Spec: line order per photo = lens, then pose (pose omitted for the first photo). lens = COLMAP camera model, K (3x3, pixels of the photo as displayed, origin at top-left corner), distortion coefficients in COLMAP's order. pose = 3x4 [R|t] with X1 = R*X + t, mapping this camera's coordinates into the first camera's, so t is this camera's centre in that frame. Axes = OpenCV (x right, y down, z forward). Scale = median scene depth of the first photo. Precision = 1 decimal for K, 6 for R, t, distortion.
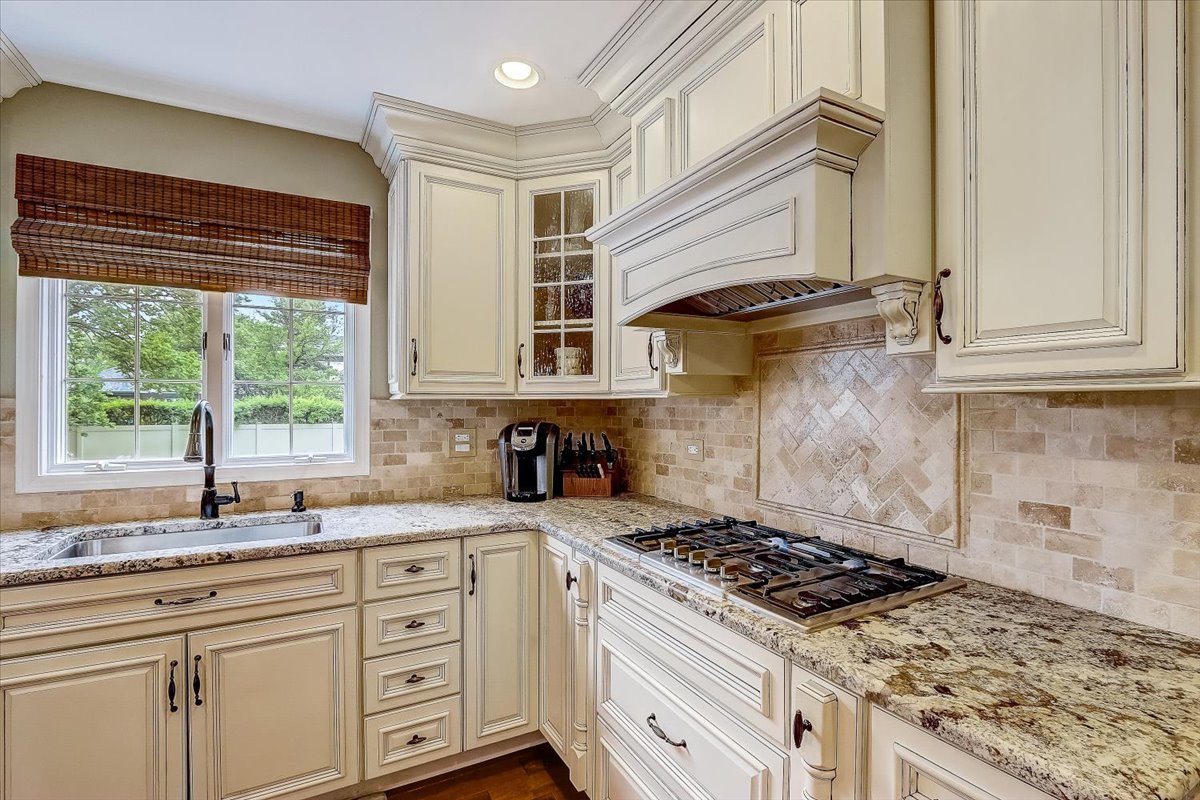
lens RADIAL K [[557.6, 0, 607.0], [0, 557.6, 405.2], [0, 0, 1]] dist [-0.022364, 0.004443]
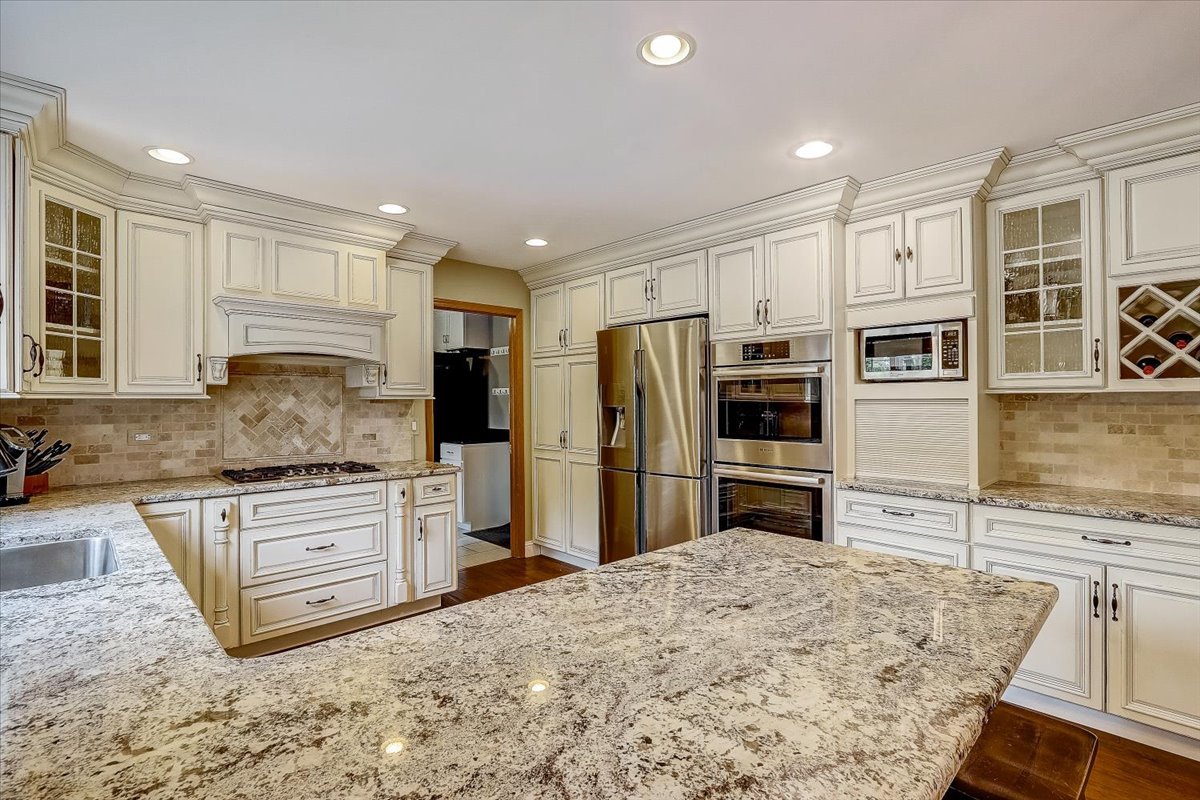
lens RADIAL K [[557.6, 0, 608.6], [0, 557.6, 395.7], [0, 0, 1]] dist [-0.022364, 0.004443]
pose [[-0.275725, 0.006988, 0.961211, -1.651328], [0.000531, 0.999975, -0.007118, -0.010580], [-0.961236, -0.001452, -0.275722, 0.339747]]
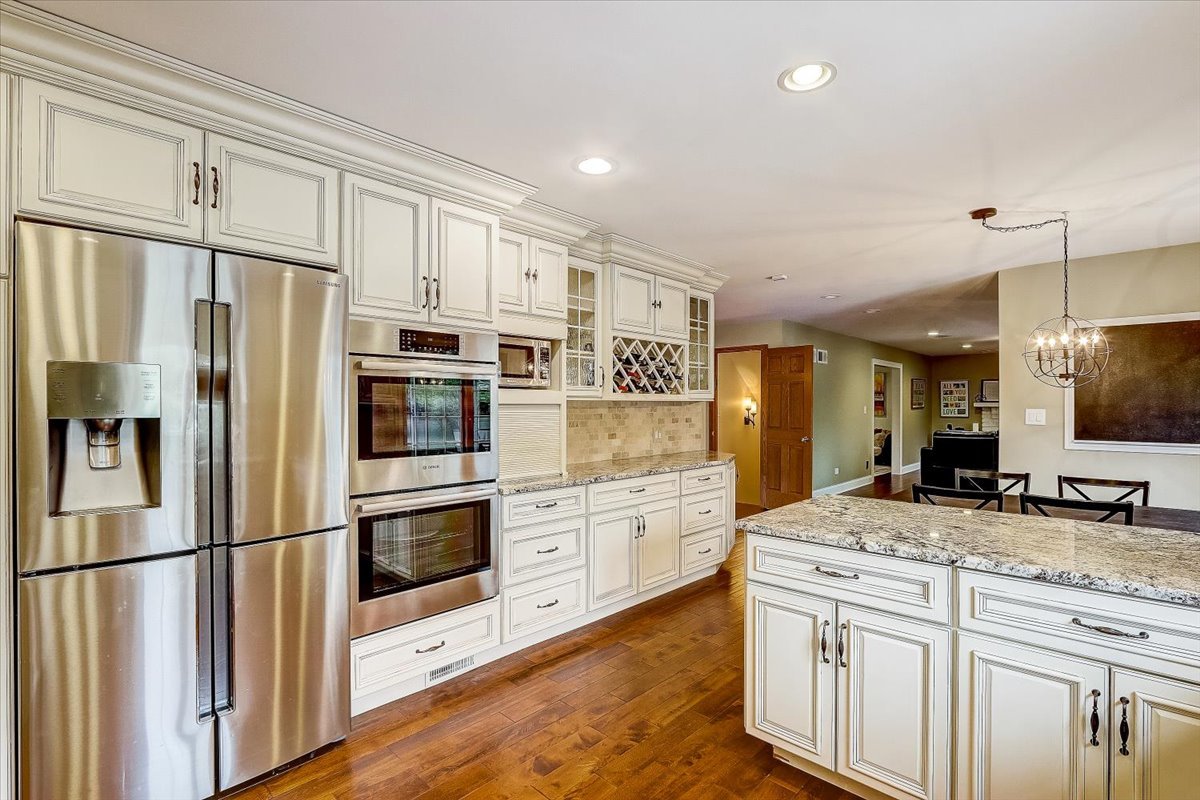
lens RADIAL K [[557.6, 0, 590.1], [0, 557.6, 403.5], [0, 0, 1]] dist [-0.022364, 0.004443]
pose [[-0.956455, -0.002815, -0.291866, -0.176910], [-0.001047, 0.999980, -0.006216, -0.003650], [0.291878, -0.005640, -0.956439, 0.792882]]
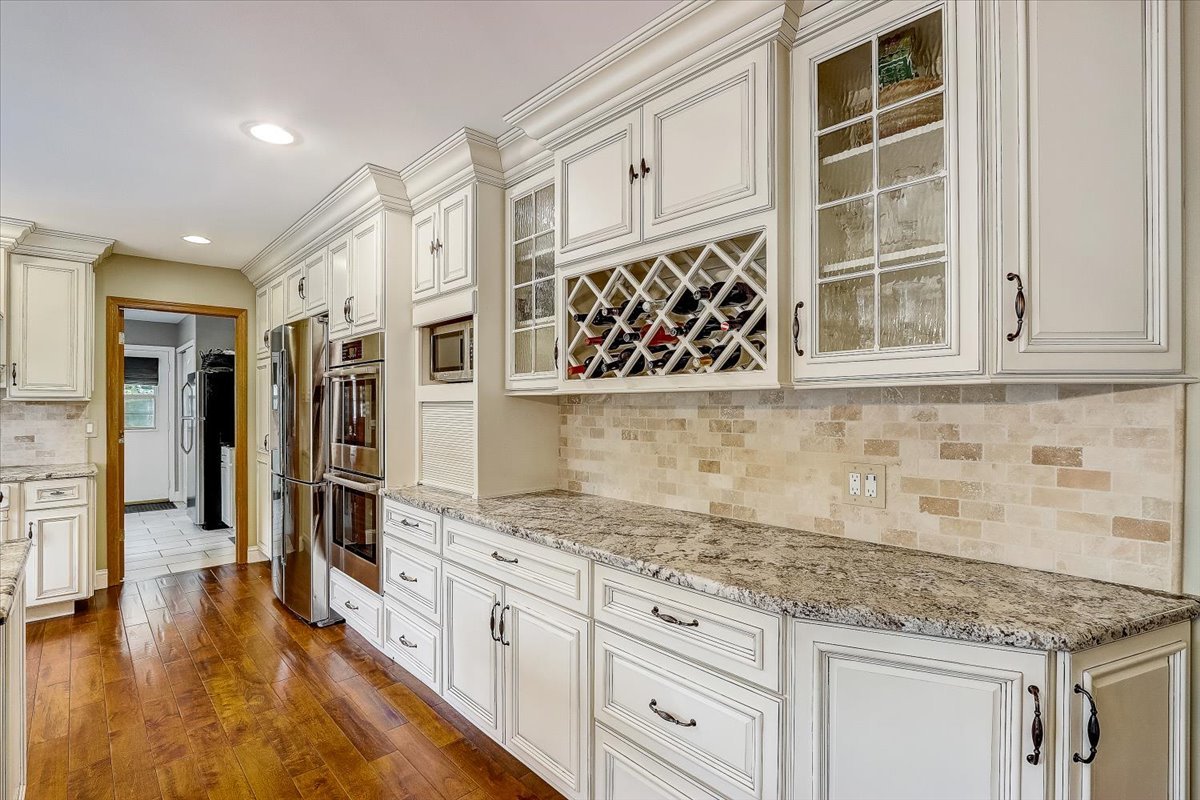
lens RADIAL K [[557.6, 0, 599.9], [0, 557.6, 405.5], [0, 0, 1]] dist [-0.022364, 0.004443]
pose [[-0.263176, -0.003913, 0.964740, -1.888163], [-0.002218, 0.999992, 0.003451, -0.007518], [-0.964745, -0.001232, -0.263183, -0.825305]]
